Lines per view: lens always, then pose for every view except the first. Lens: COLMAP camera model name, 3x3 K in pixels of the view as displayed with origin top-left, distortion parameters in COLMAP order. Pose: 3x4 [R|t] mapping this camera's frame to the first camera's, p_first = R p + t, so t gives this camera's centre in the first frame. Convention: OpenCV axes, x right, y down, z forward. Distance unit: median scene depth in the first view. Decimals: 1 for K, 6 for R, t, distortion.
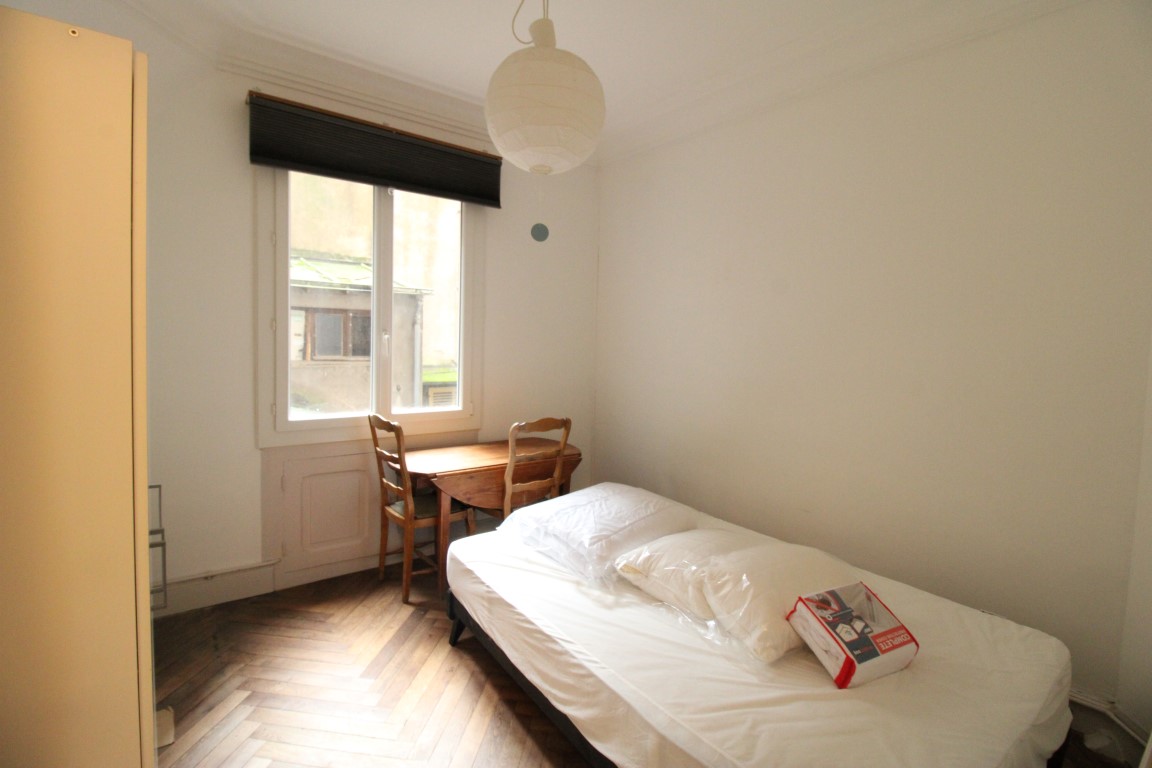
lens RADIAL K [[532.3, 0, 575.3], [0, 532.3, 374.2], [0, 0, 1]] dist [-0.001208, -0.013059]
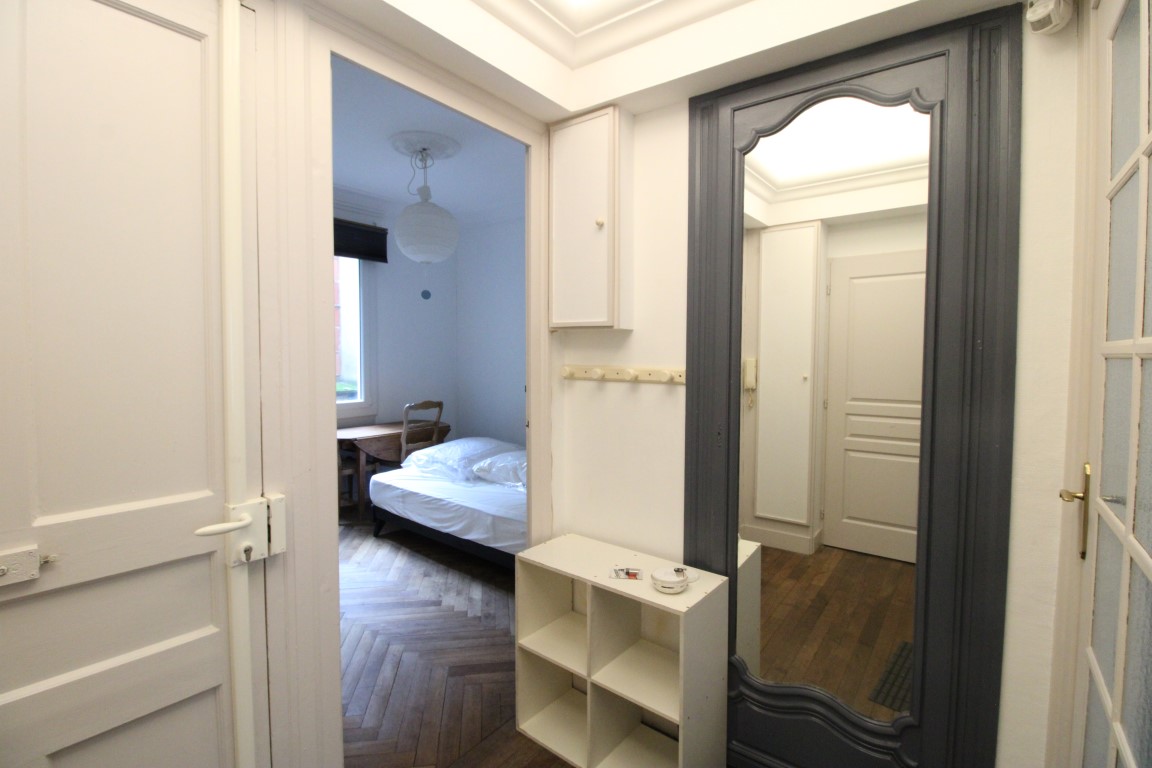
lens RADIAL K [[532.3, 0, 575.3], [0, 532.3, 374.2], [0, 0, 1]] dist [-0.001208, -0.013059]
pose [[0.965536, -0.034901, 0.257917, -0.039056], [0.040133, 0.999081, -0.015048, 0.050479], [-0.257155, 0.024880, 0.966050, -0.724140]]
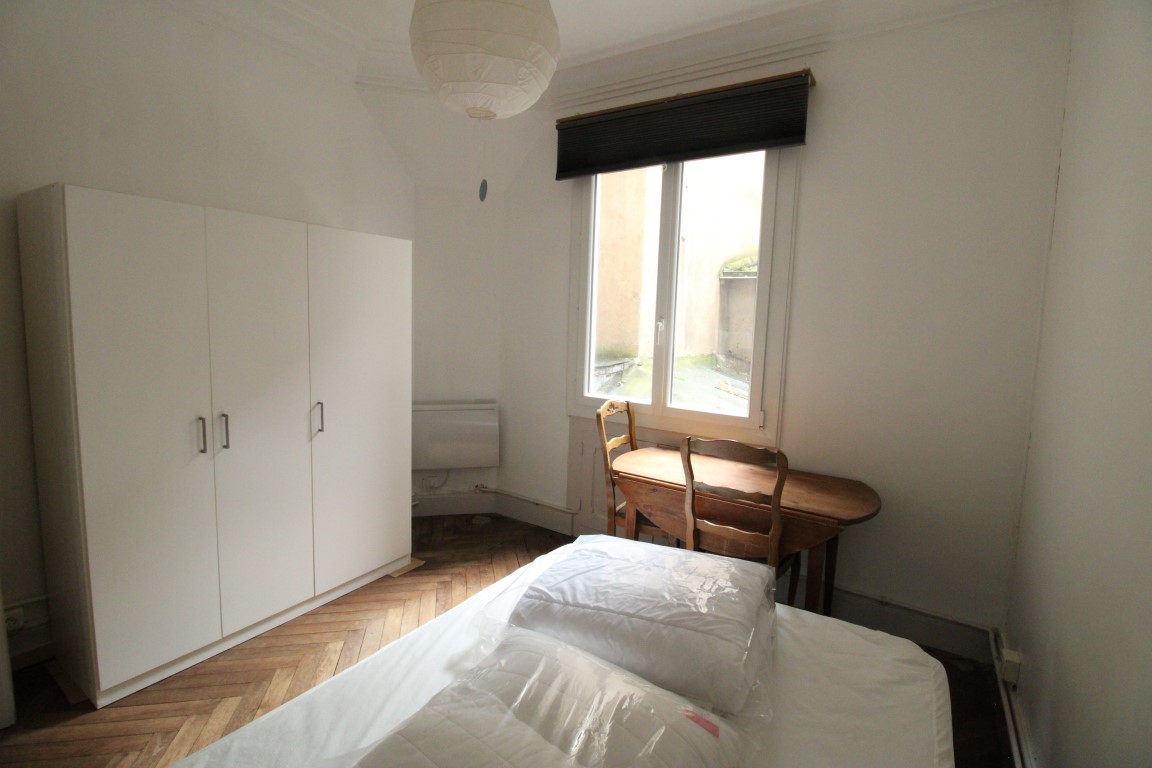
lens RADIAL K [[533.9, 0, 576.0], [0, 533.9, 384.0], [0, 0, 1]] dist [-0.000271, -0.013358]
pose [[0.339777, 0.107604, -0.934330, 0.592859], [-0.082392, 0.993020, 0.084401, -0.039826], [0.936890, 0.048304, 0.346271, 0.639979]]
